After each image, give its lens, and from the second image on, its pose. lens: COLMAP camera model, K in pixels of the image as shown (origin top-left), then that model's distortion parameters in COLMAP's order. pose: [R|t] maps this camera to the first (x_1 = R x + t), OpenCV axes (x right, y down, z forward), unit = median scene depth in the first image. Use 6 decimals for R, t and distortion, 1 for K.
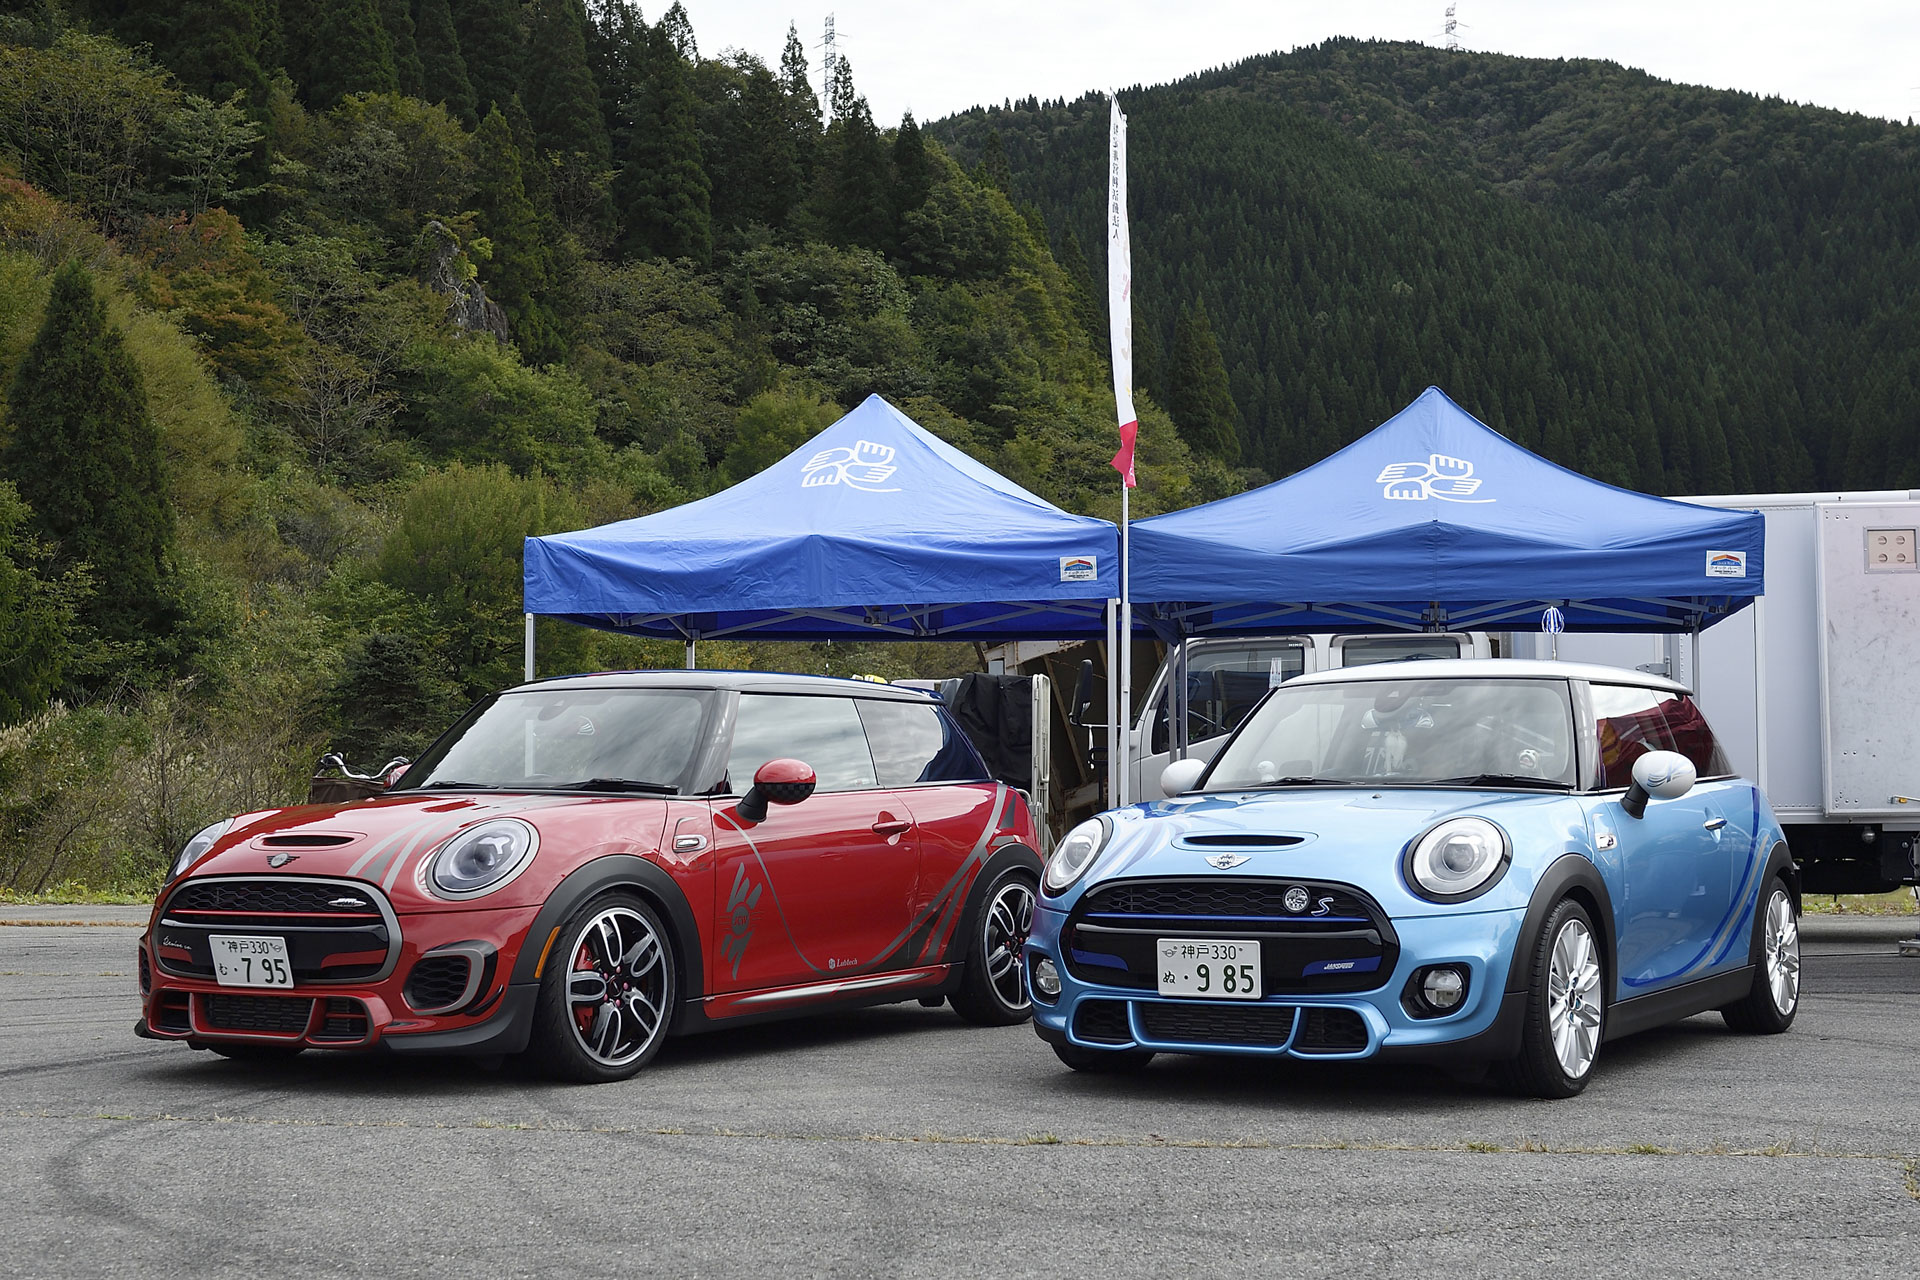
lens RADIAL K [[2577.6, 0, 929.8], [0, 2577.6, 641.5], [0, 0, 1]] dist [-0.013756, 0.000000]
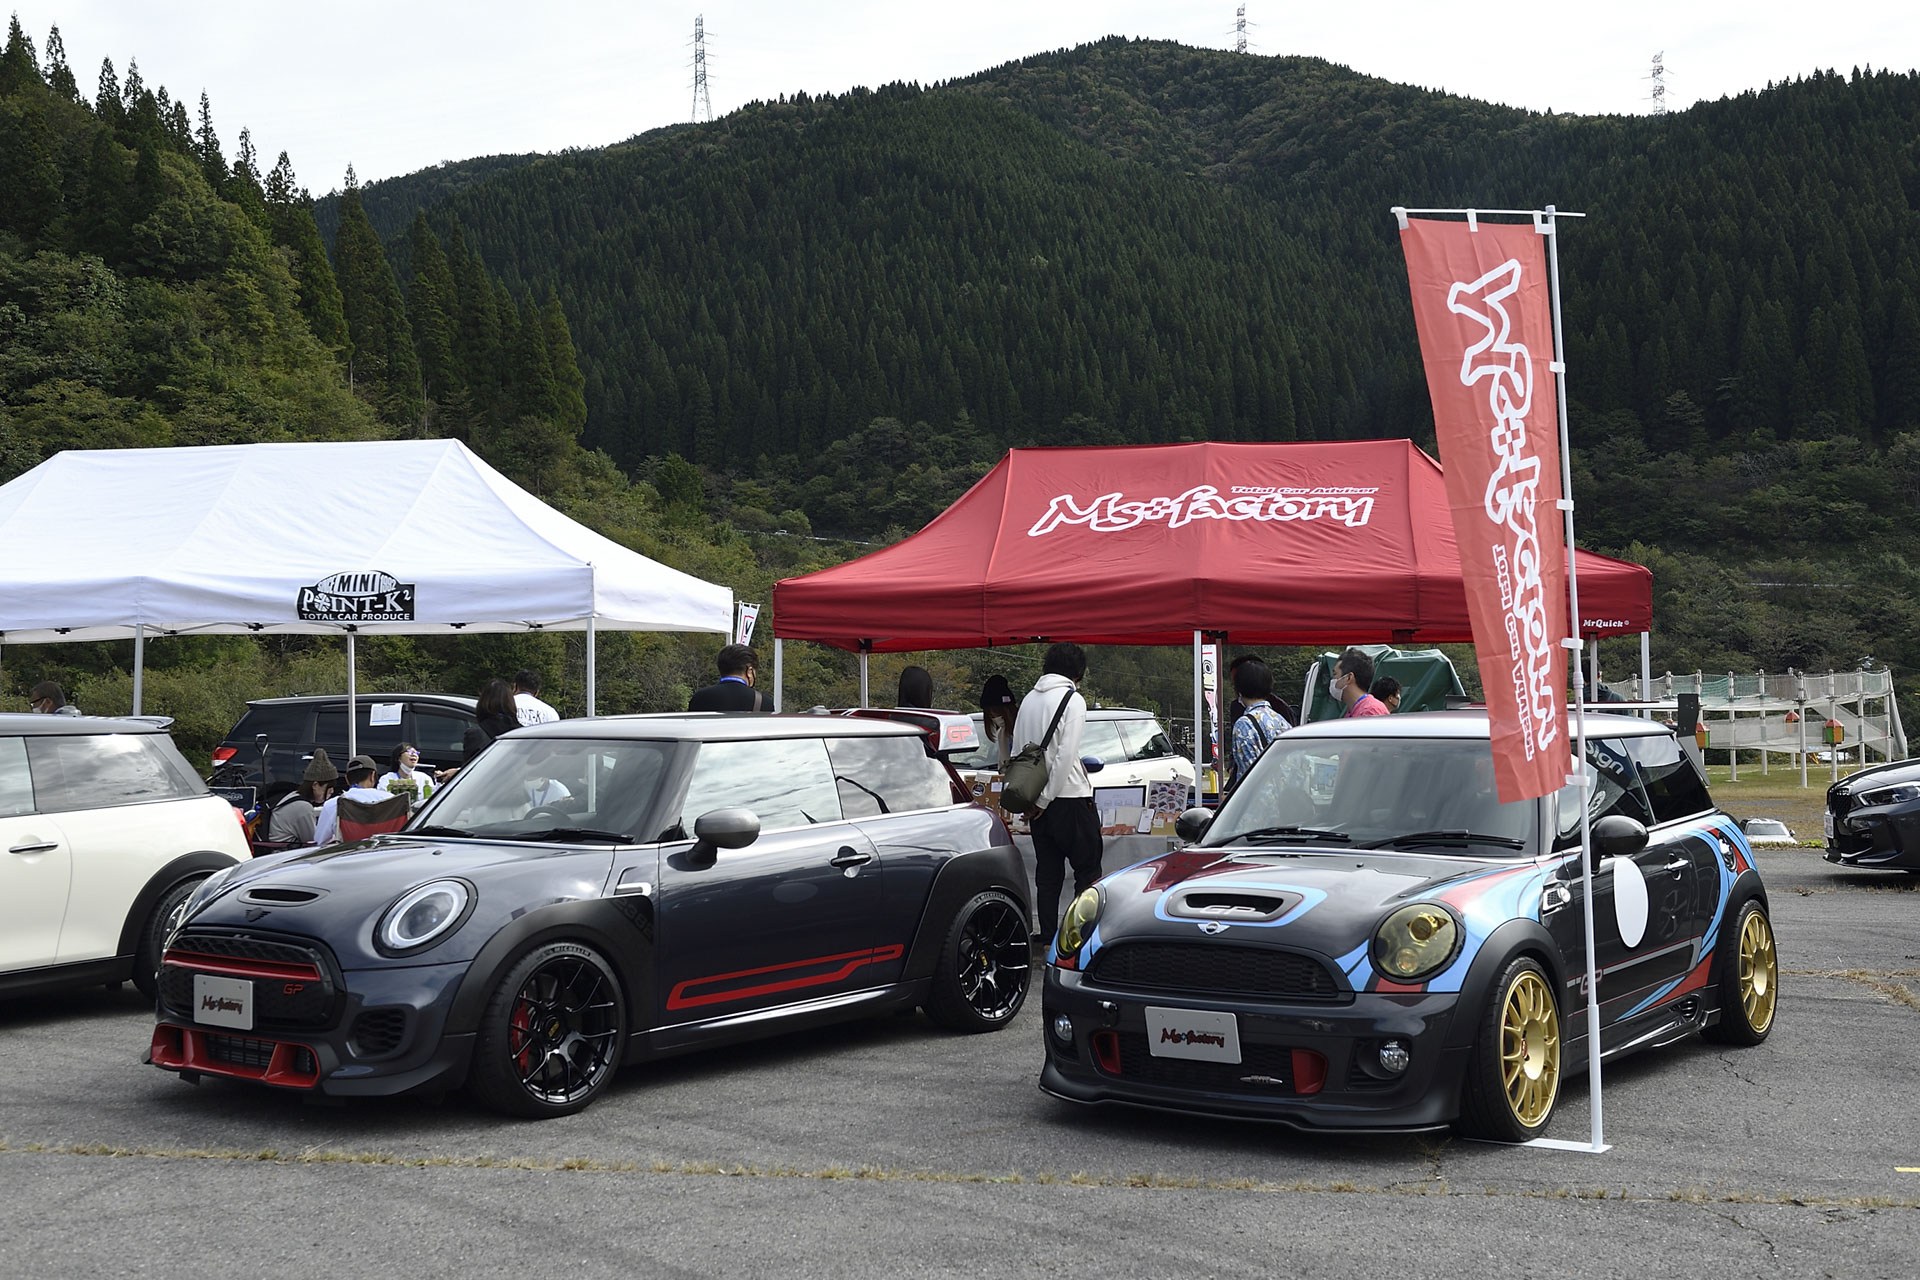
lens RADIAL K [[2242.0, 0, 951.6], [0, 2242.0, 652.5], [0, 0, 1]] dist [-0.011009, 0.000000]
pose [[0.999983, -0.003739, 0.004385, 0.144585], [0.003549, 0.999089, 0.042520, -0.003473], [-0.004540, -0.042504, 0.999086, -0.023814]]
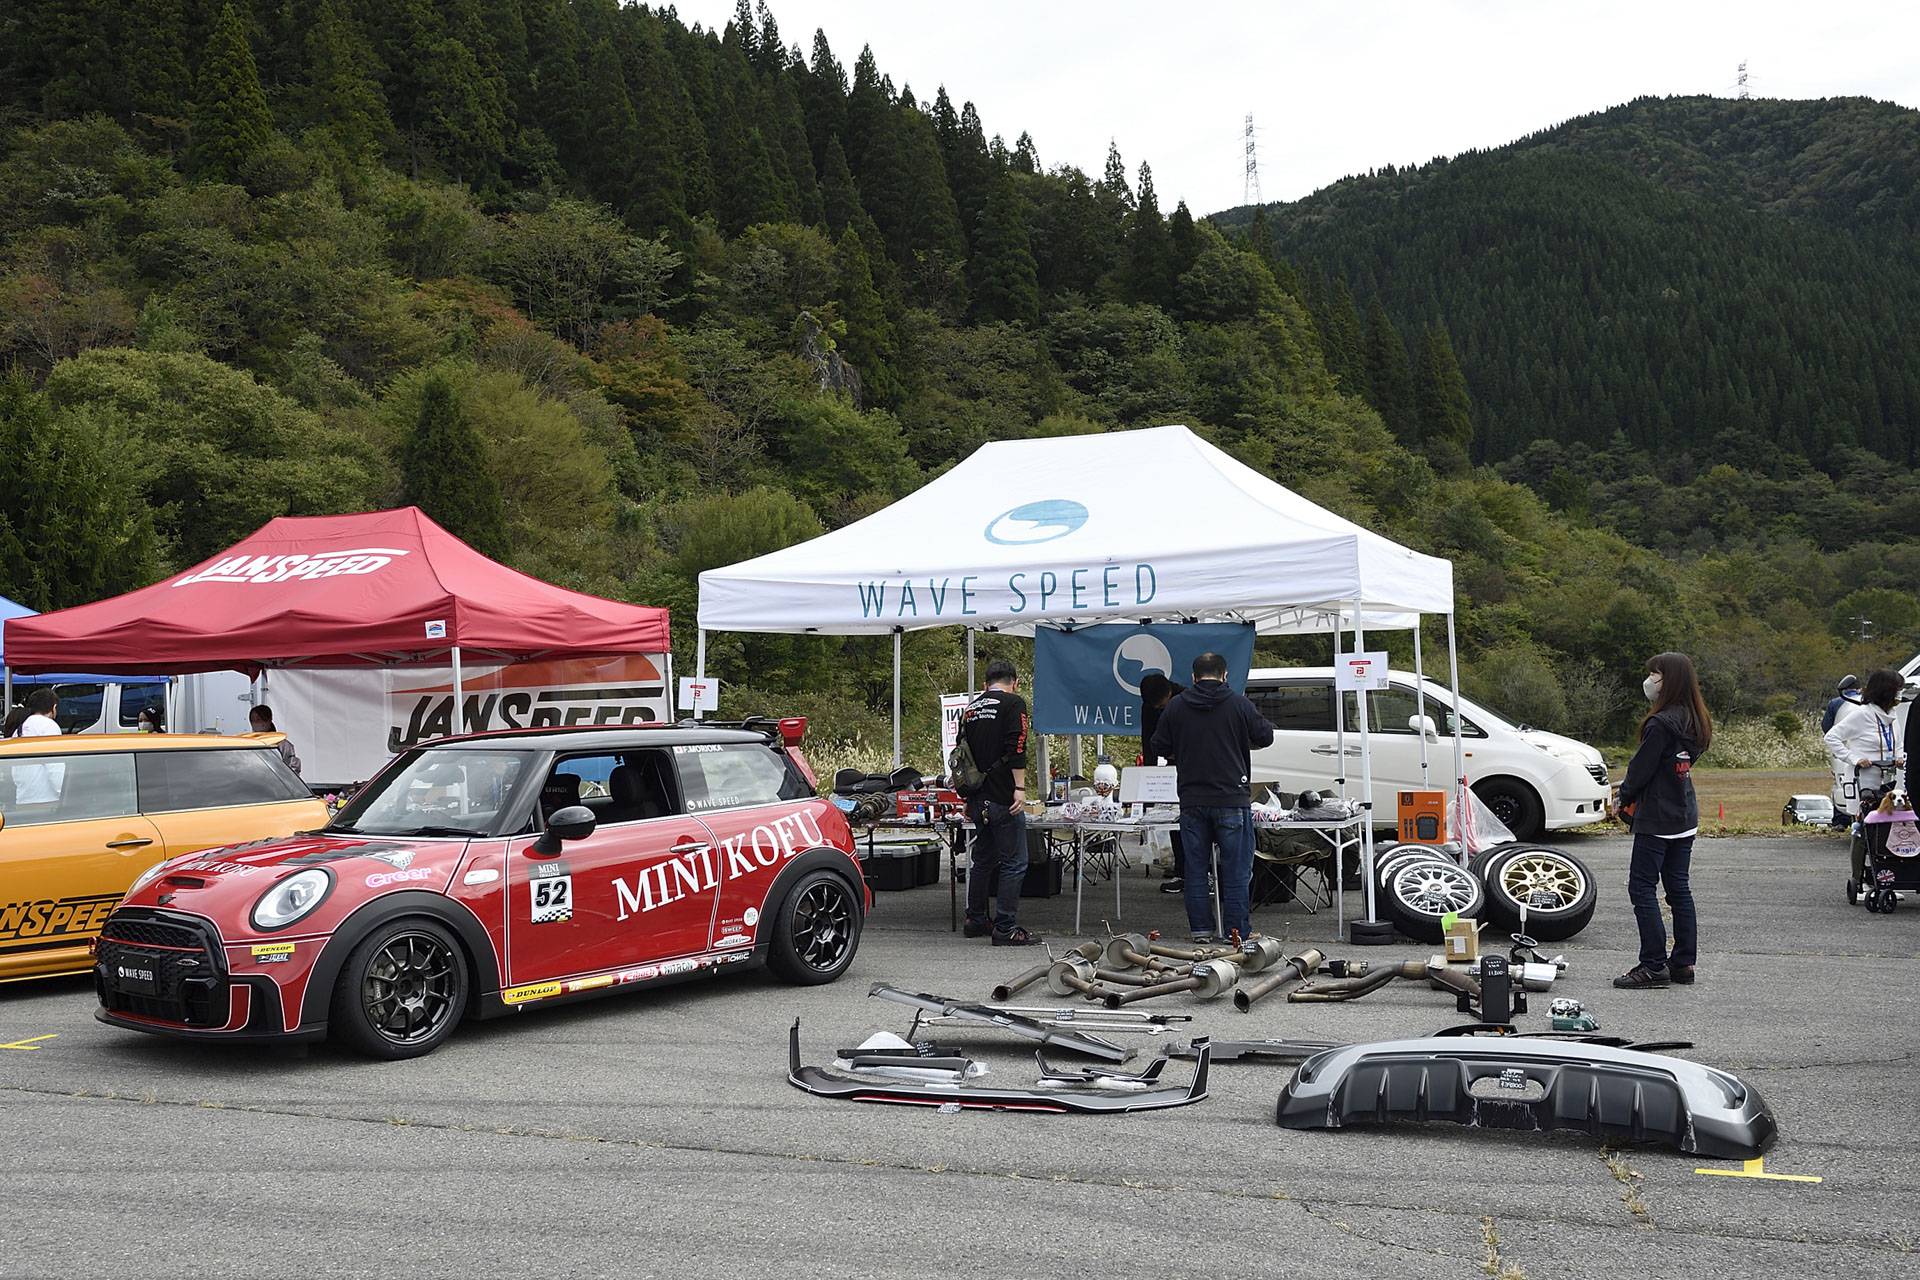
lens RADIAL K [[1863.5, 0, 932.2], [0, 1863.5, 707.4], [0, 0, 1]] dist [-0.019362, 0.000000]
pose [[0.973298, -0.020425, -0.228633, 0.033056], [0.035617, 0.997408, 0.062518, -0.001405], [0.226763, -0.068992, 0.971503, -0.003347]]
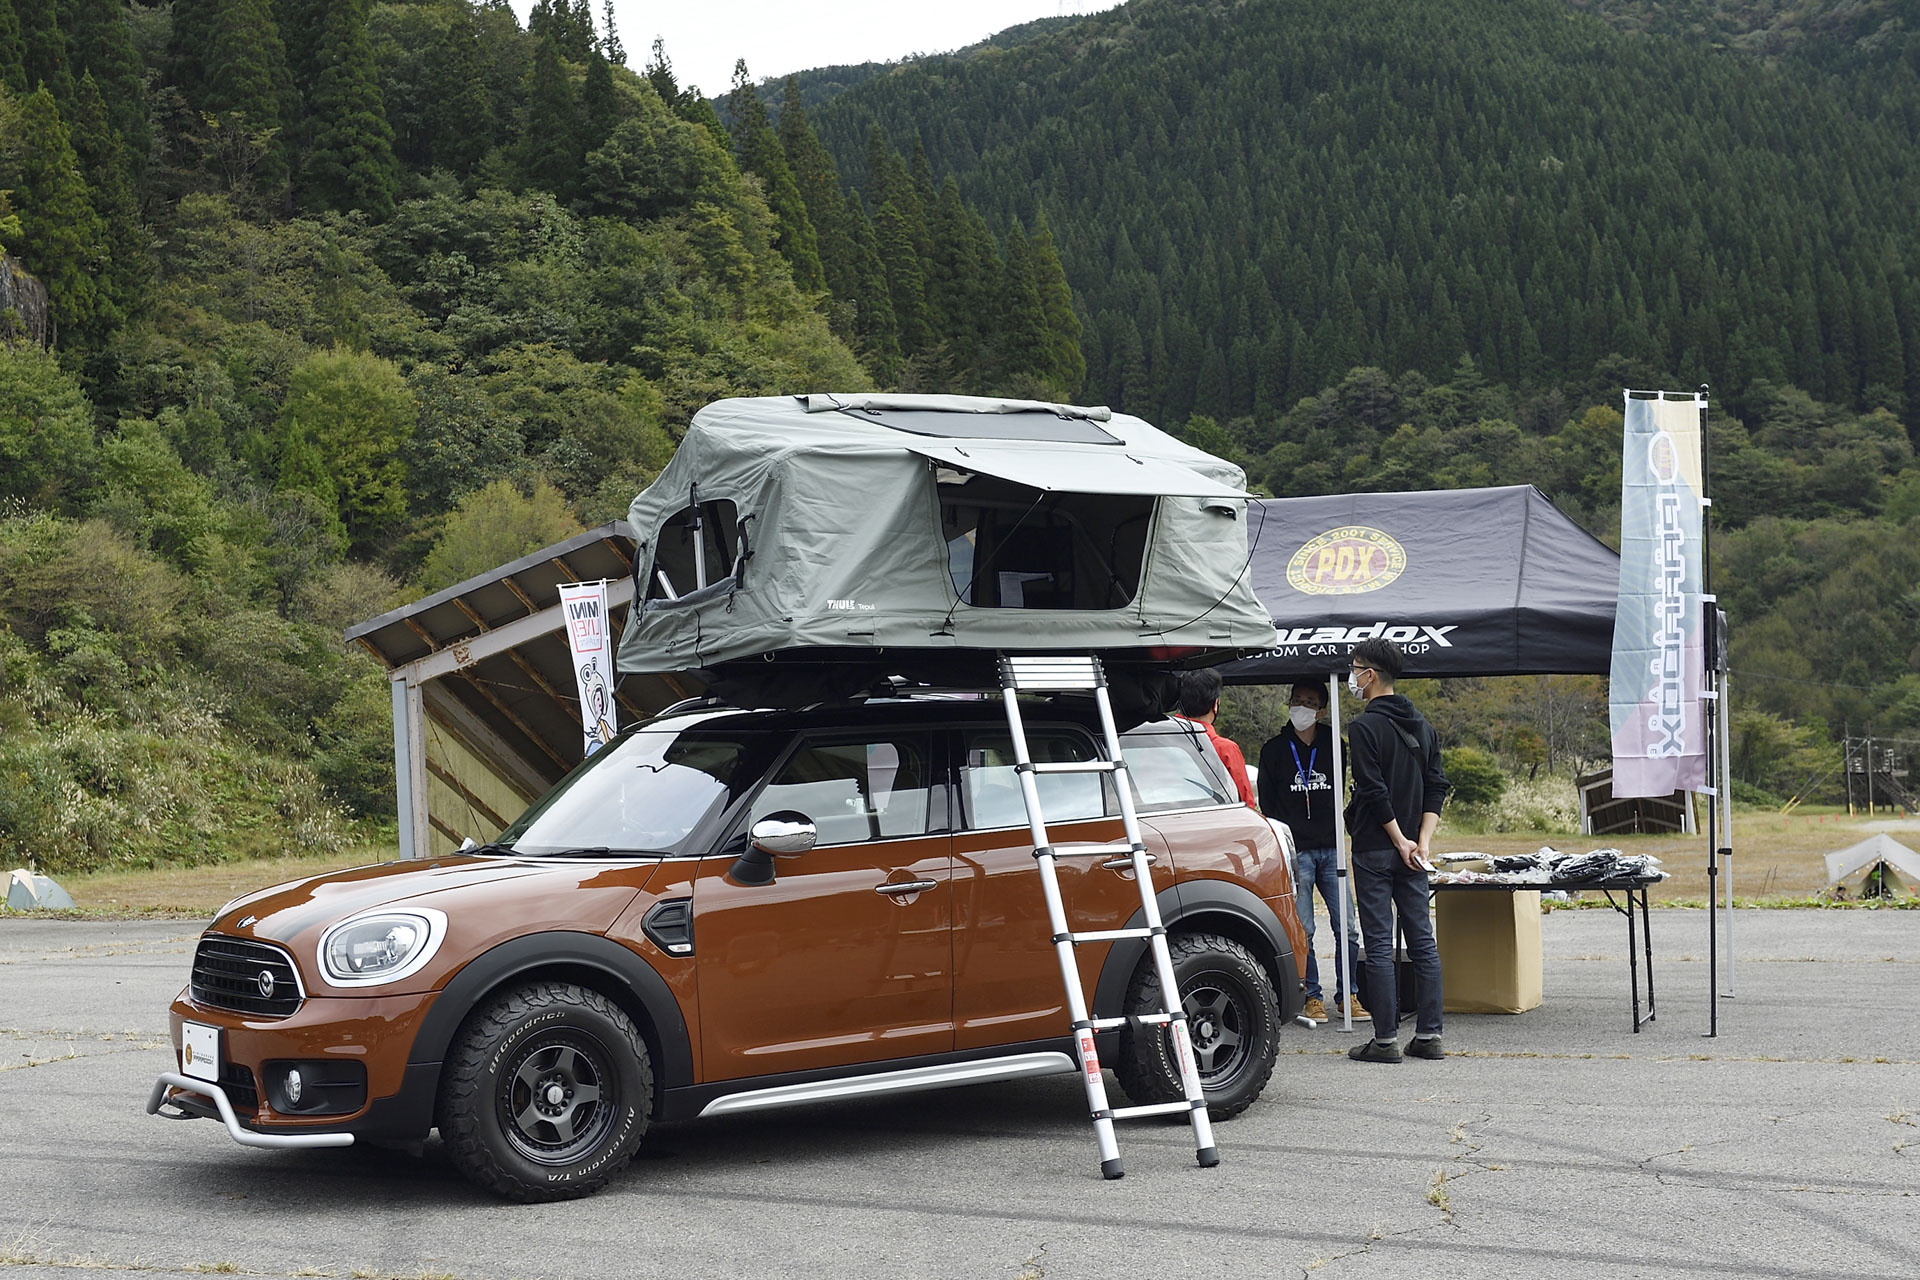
lens RADIAL K [[2770.5, 0, 921.6], [0, 2770.5, 632.1], [0, 0, 1]] dist [-0.003113, 0.000000]
pose [[0.989043, -0.021842, -0.146005, 0.105915], [0.026090, 0.999288, 0.027246, -0.002820], [0.145306, -0.030757, 0.988909, -0.017958]]
